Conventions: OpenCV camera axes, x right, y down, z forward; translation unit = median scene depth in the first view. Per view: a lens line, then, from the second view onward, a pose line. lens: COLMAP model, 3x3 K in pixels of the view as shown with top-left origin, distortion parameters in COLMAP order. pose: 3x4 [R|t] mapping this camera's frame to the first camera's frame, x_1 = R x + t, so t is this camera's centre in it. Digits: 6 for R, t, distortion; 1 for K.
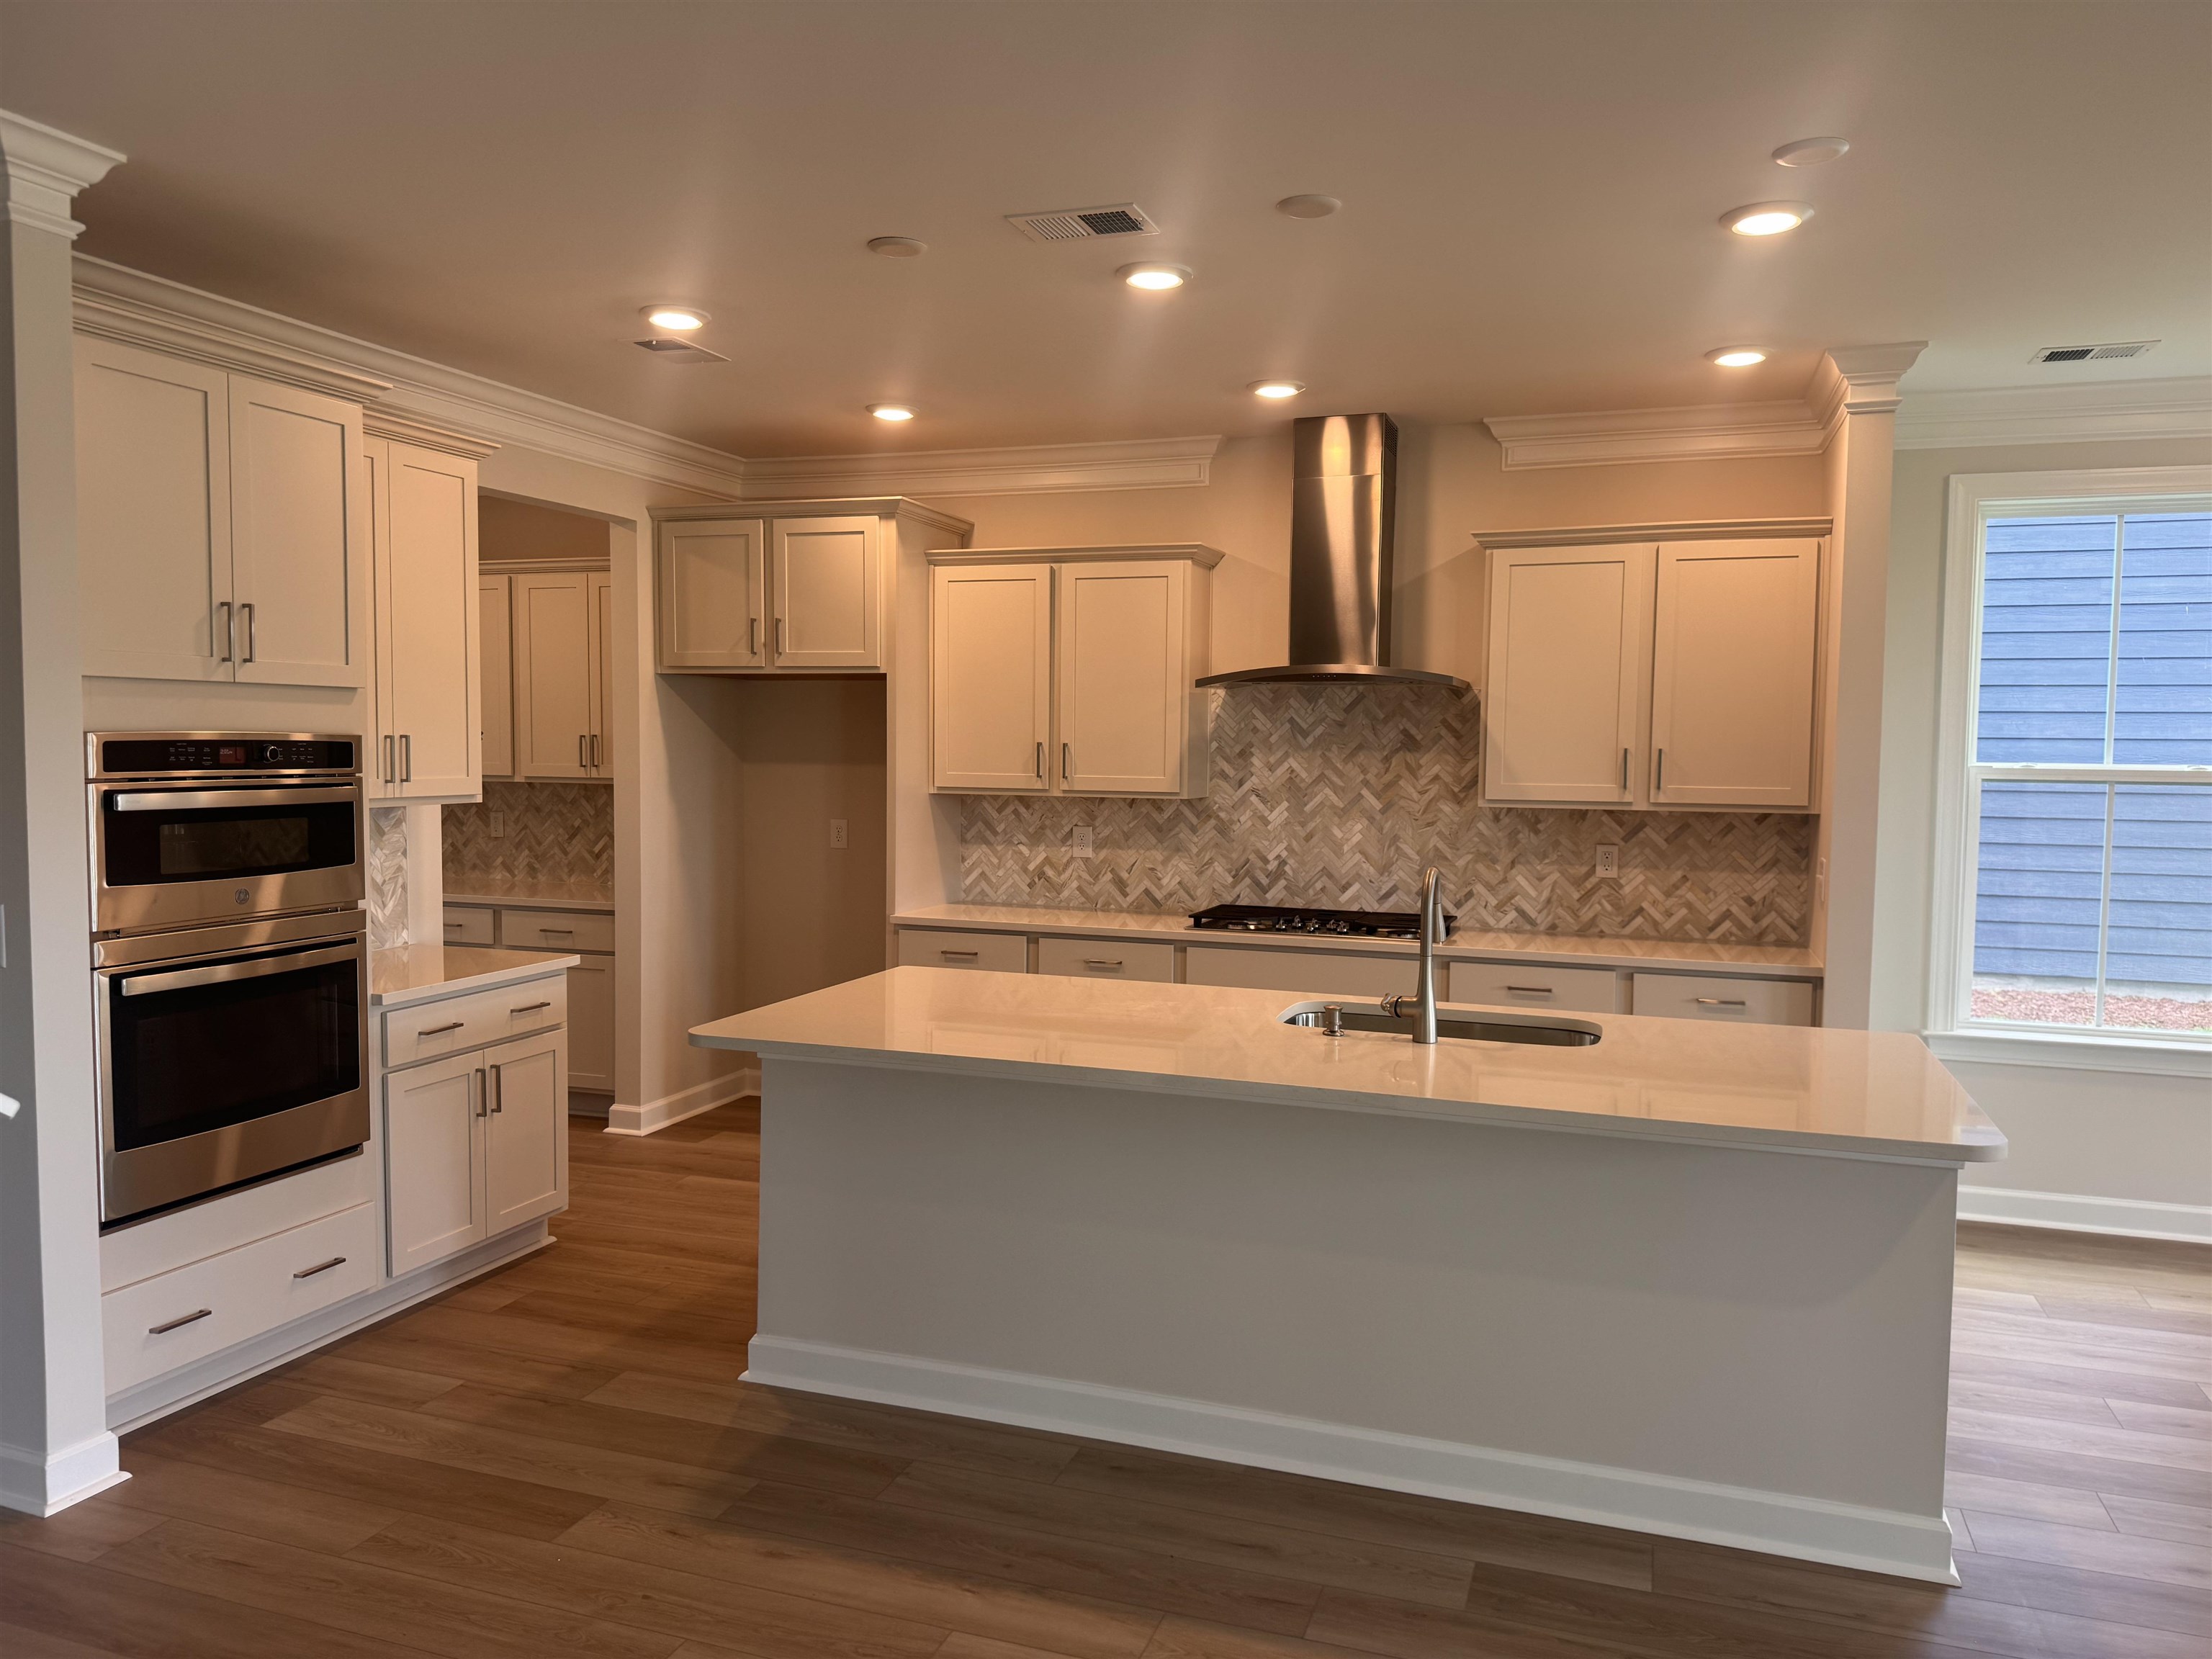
lens RADIAL K [[1511.8, 0, 1111.7], [0, 1511.8, 837.4], [0, 0, 1]] dist [0.024441, -0.001801]
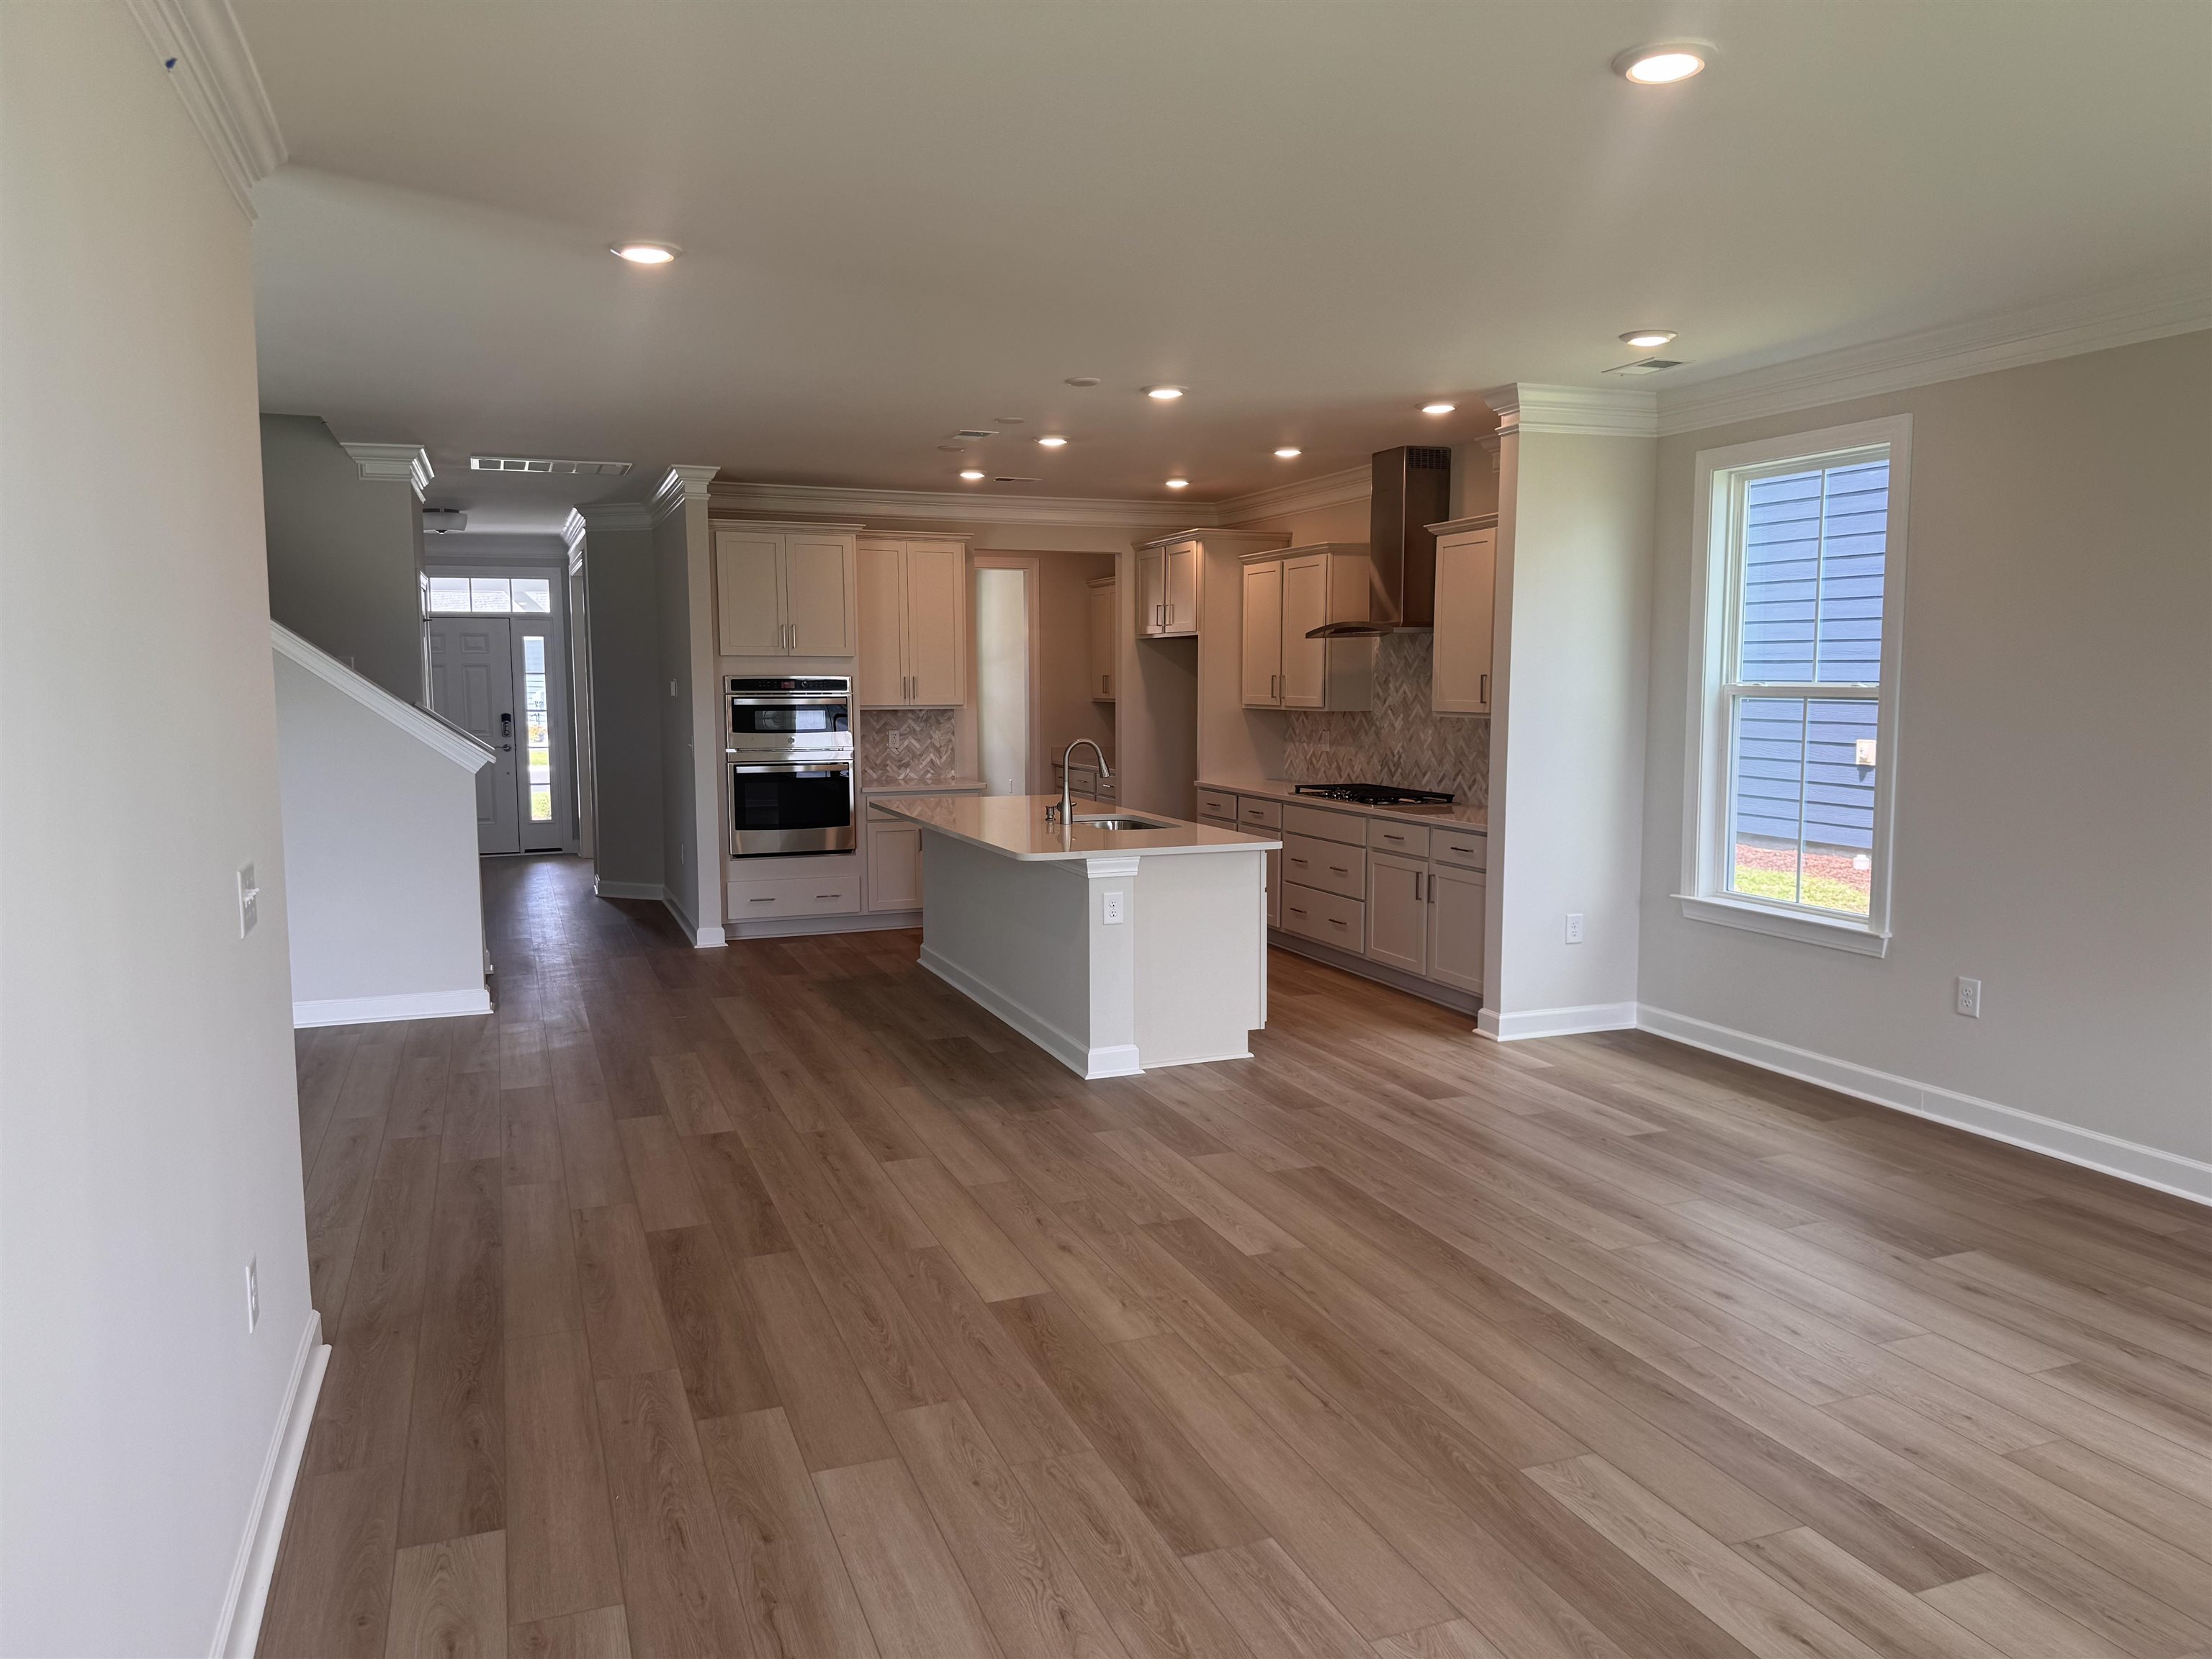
lens RADIAL K [[1511.8, 0, 1098.2], [0, 1511.8, 833.7], [0, 0, 1]] dist [0.024441, -0.001801]
pose [[0.652190, 0.067119, -0.755078, 1.027161], [-0.037562, 0.997710, 0.056243, 0.019818], [0.757125, -0.008319, 0.653218, -0.159643]]
